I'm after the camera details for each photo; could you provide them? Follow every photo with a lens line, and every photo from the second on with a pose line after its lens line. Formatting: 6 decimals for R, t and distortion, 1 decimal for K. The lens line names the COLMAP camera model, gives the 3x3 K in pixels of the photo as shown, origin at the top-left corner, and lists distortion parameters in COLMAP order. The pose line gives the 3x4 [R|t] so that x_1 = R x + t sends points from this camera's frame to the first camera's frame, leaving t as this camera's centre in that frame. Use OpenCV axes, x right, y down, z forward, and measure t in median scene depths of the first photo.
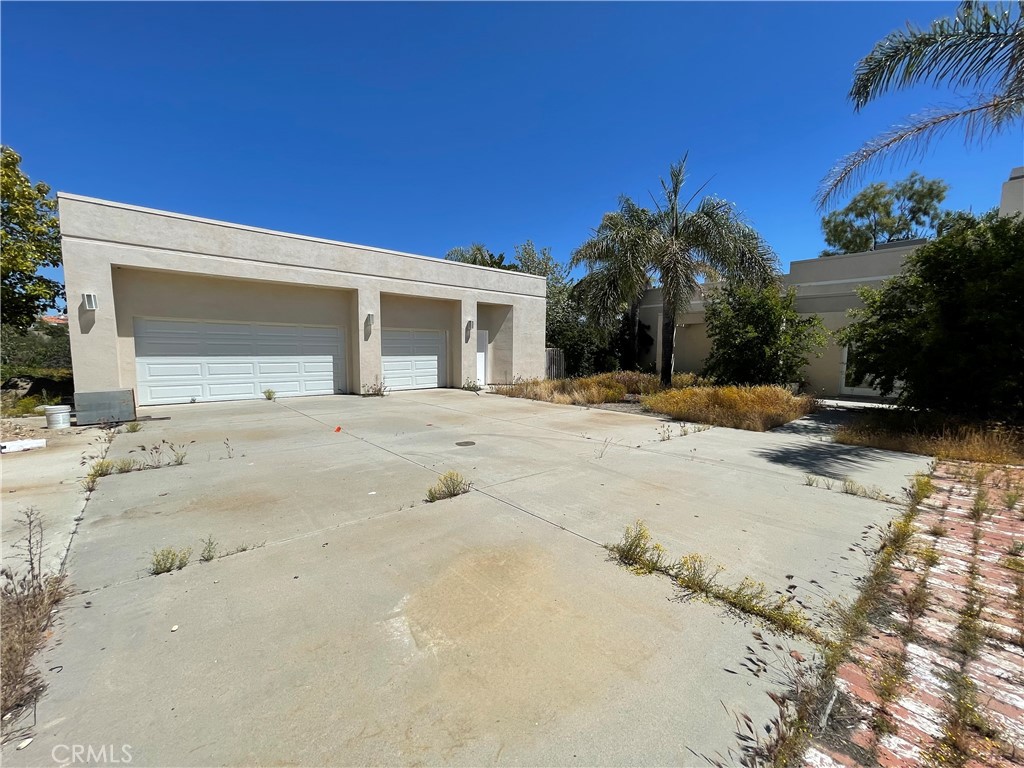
lens RADIAL K [[412.0, 0, 508.7], [0, 412.0, 381.5], [0, 0, 1]] dist [-0.001170, 0.000350]
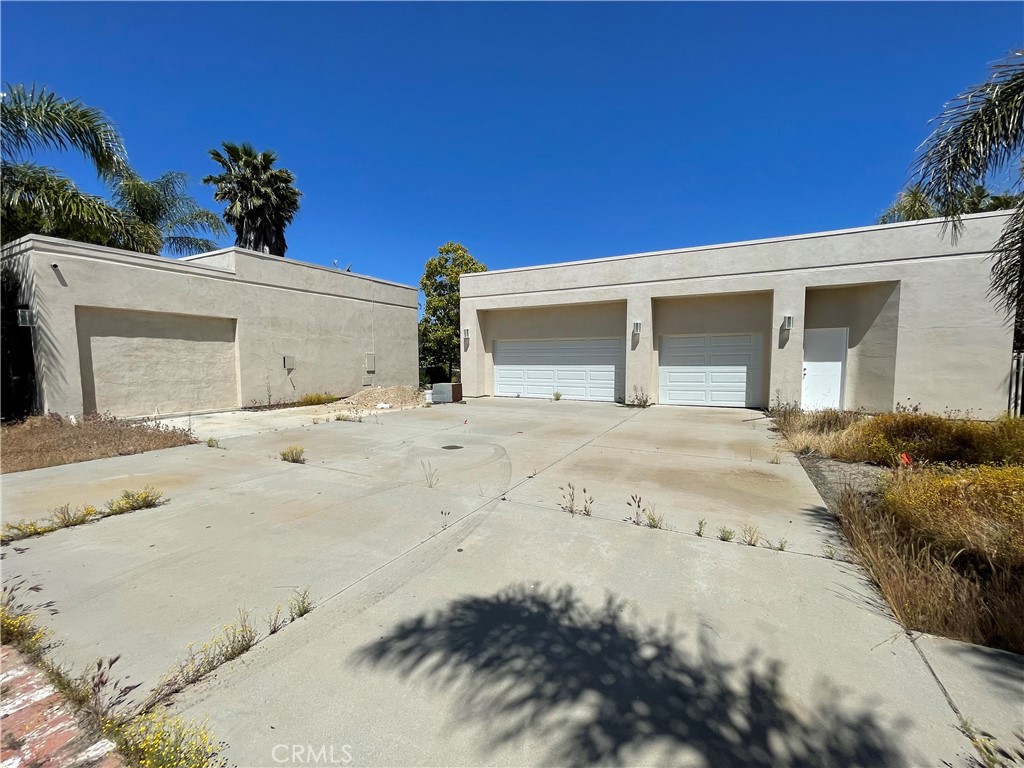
lens RADIAL K [[412.0, 0, 513.5], [0, 412.0, 387.4], [0, 0, 1]] dist [-0.001170, 0.000350]
pose [[0.366798, 0.054152, -0.928723, 0.460722], [-0.064636, 0.997375, 0.032627, -0.023740], [0.928053, 0.048061, 0.369335, 0.370941]]
